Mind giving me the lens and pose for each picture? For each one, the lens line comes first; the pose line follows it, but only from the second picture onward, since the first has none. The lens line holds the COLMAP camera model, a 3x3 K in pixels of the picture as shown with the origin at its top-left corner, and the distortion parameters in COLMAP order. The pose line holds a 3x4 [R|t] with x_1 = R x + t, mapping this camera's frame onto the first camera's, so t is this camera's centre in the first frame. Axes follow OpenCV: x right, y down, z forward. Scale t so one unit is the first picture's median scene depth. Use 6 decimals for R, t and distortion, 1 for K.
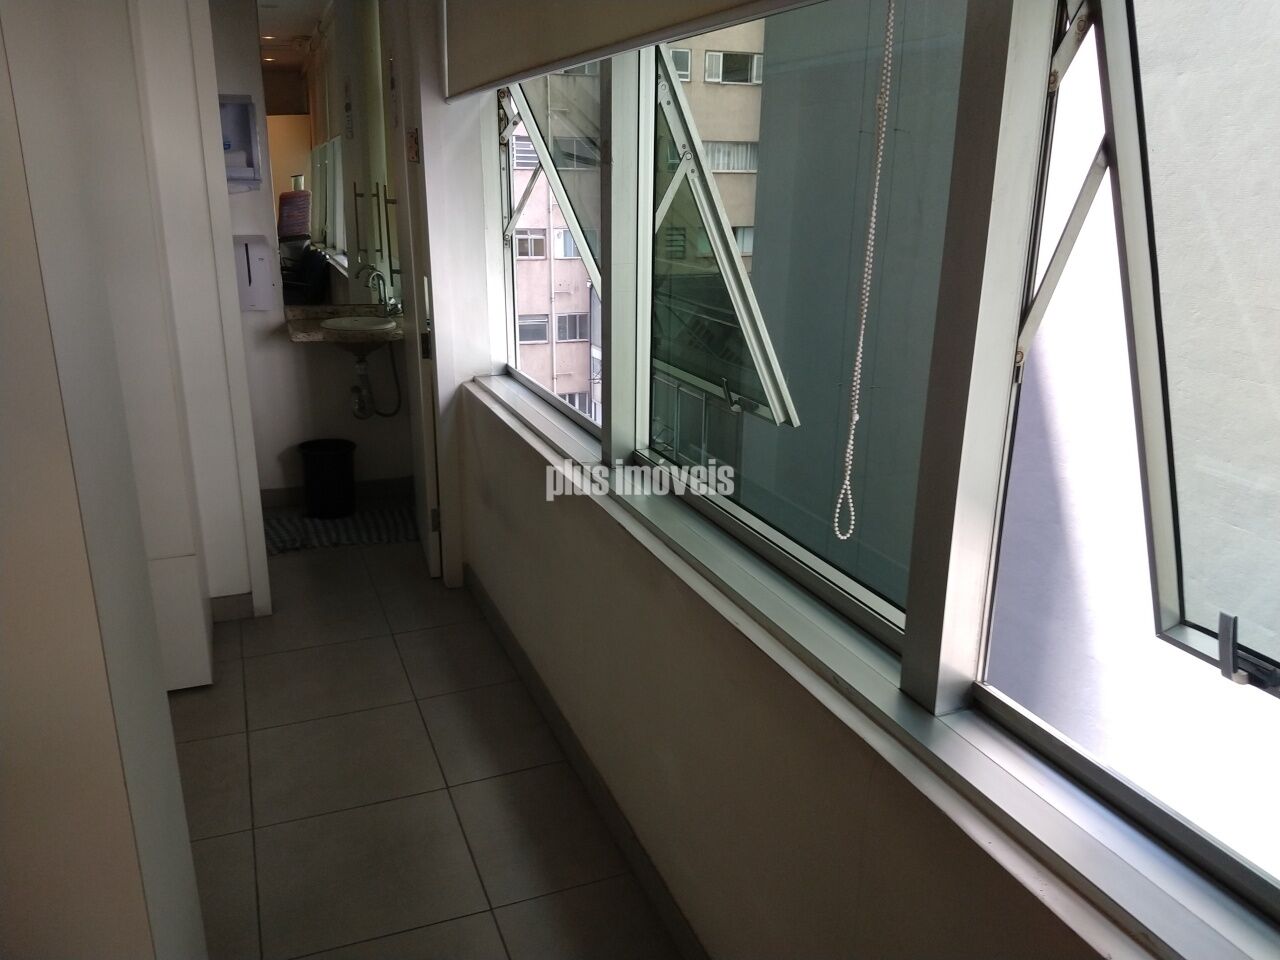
lens RADIAL K [[1012.2, 0, 634.0], [0, 1012.2, 494.7], [0, 0, 1]] dist [0.188337, -0.339068]
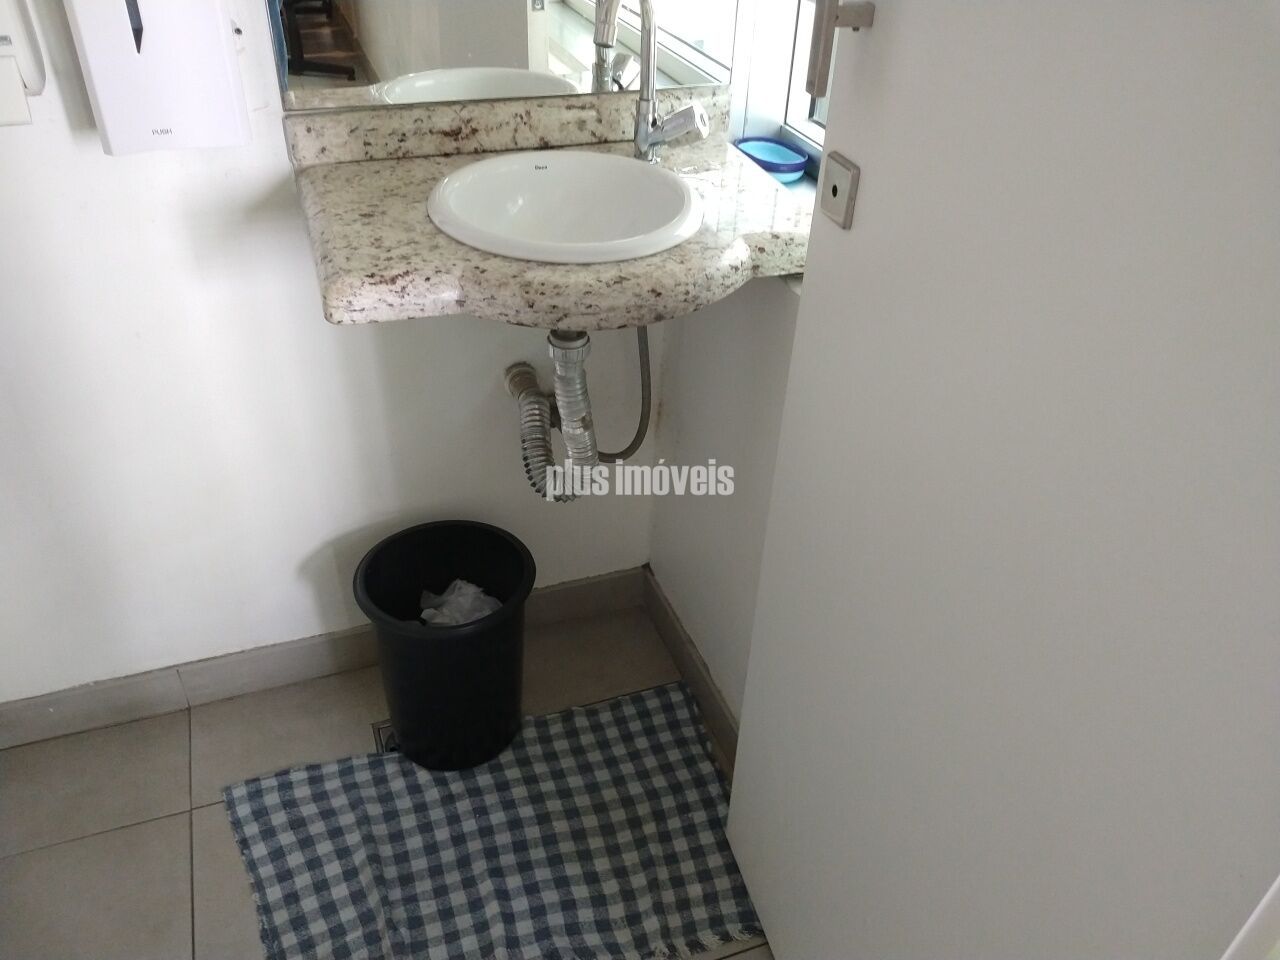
lens RADIAL K [[1012.2, 0, 634.0], [0, 1012.2, 494.7], [0, 0, 1]] dist [0.188337, -0.339068]
pose [[0.999389, 0.034451, -0.005895, -0.241495], [-0.030940, 0.950452, 0.309328, -0.172672], [0.016260, -0.308957, 0.950937, 0.710911]]
